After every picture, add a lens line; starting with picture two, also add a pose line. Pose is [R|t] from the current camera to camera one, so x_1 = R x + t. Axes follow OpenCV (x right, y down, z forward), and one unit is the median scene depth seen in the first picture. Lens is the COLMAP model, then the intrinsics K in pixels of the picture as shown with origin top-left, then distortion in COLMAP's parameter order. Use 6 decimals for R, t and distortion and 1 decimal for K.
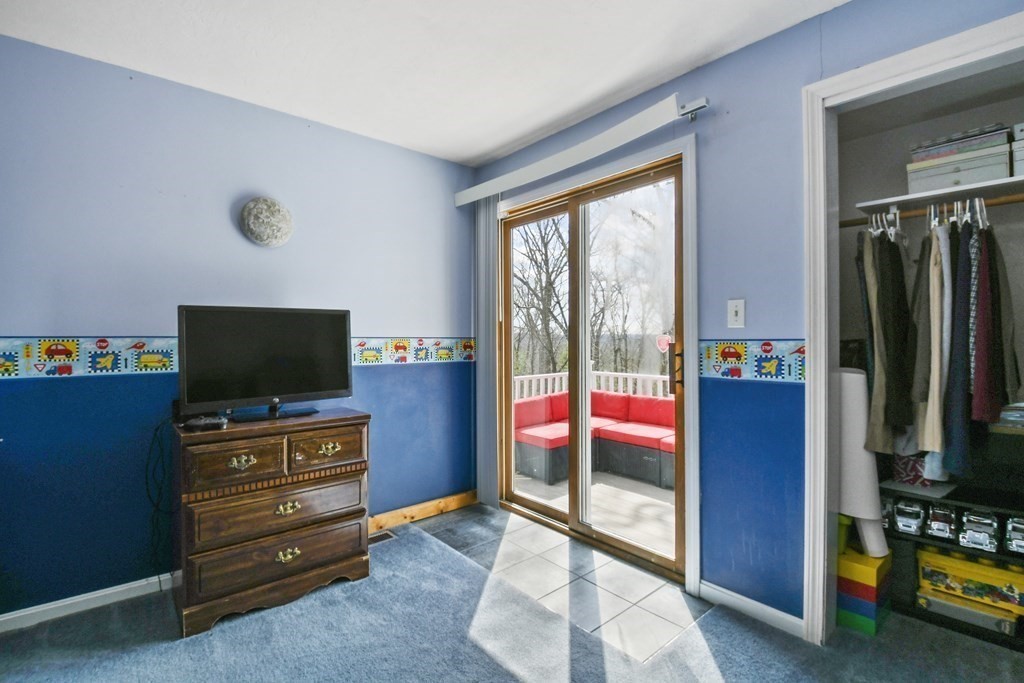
lens RADIAL K [[461.1, 0, 512.0], [0, 461.1, 341.5], [0, 0, 1]] dist [-0.023474, -0.000880]
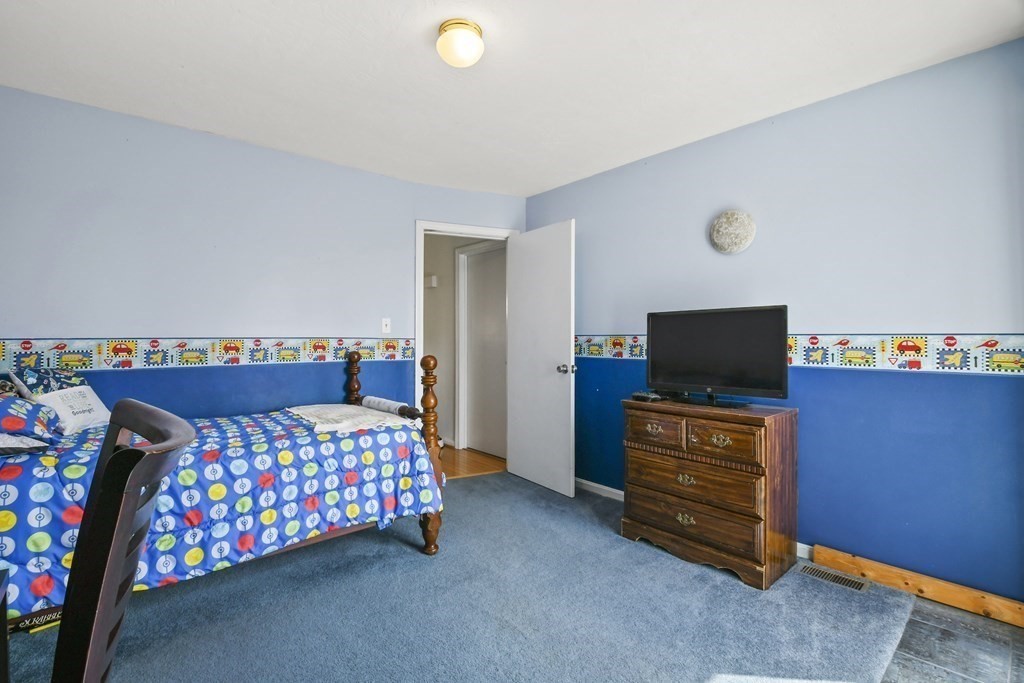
lens RADIAL K [[461.1, 0, 512.0], [0, 461.1, 341.5], [0, 0, 1]] dist [-0.023474, -0.000880]
pose [[-0.003306, 0.011377, -0.999930, 0.632425], [-0.003990, 0.999927, 0.011390, -0.004012], [0.999987, 0.004027, -0.003260, 0.505817]]
